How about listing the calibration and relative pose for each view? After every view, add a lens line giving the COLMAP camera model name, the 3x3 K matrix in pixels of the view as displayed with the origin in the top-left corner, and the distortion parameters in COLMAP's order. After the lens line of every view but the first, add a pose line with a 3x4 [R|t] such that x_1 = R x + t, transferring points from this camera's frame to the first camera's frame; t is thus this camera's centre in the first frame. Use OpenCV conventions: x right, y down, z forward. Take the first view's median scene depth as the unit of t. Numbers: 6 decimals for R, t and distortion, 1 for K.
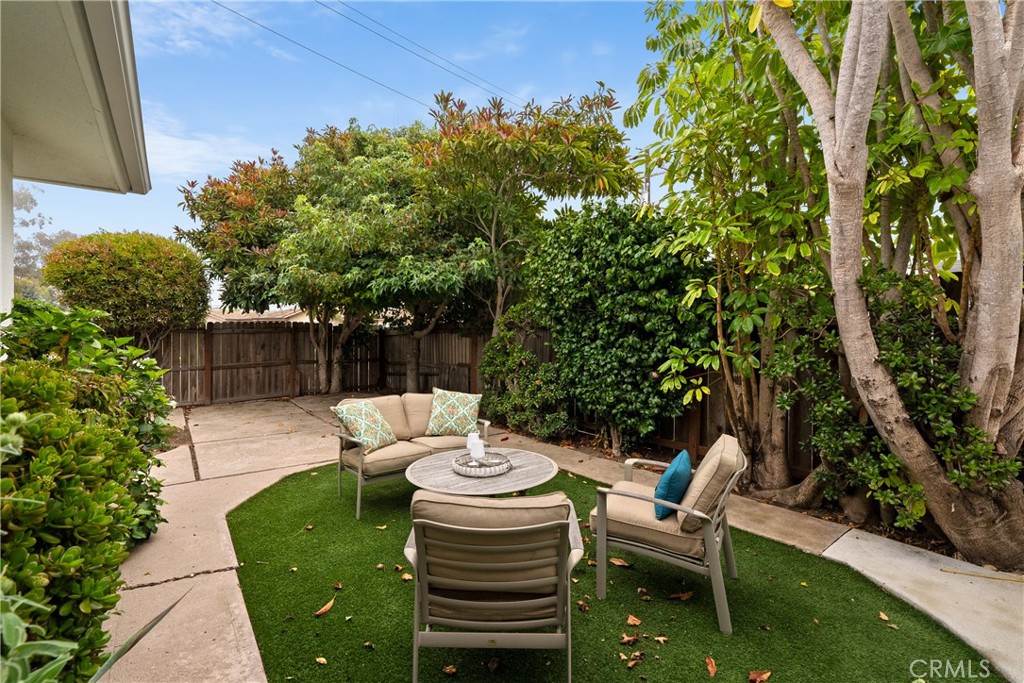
lens RADIAL K [[463.8, 0, 509.8], [0, 463.8, 339.3], [0, 0, 1]] dist [-0.004815, 0.002841]
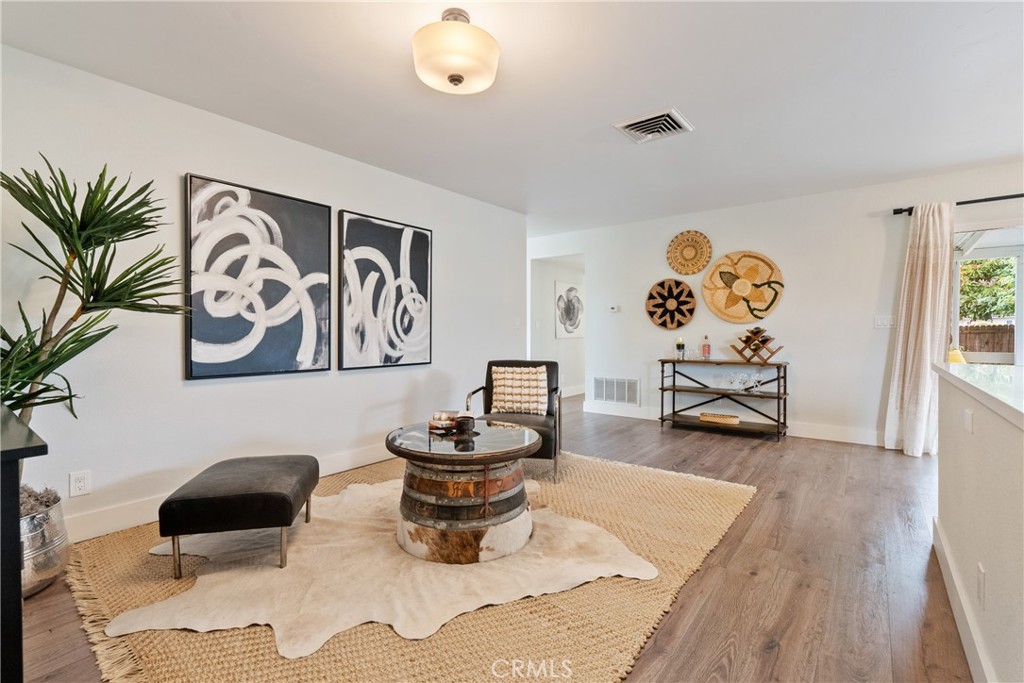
lens RADIAL K [[463.8, 0, 514.7], [0, 463.8, 343.3], [0, 0, 1]] dist [-0.004815, 0.002841]
pose [[0.273741, 0.010402, -0.961747, 0.552813], [-0.012897, 0.999891, 0.007144, 0.028089], [0.961717, 0.010448, 0.273845, -0.993367]]
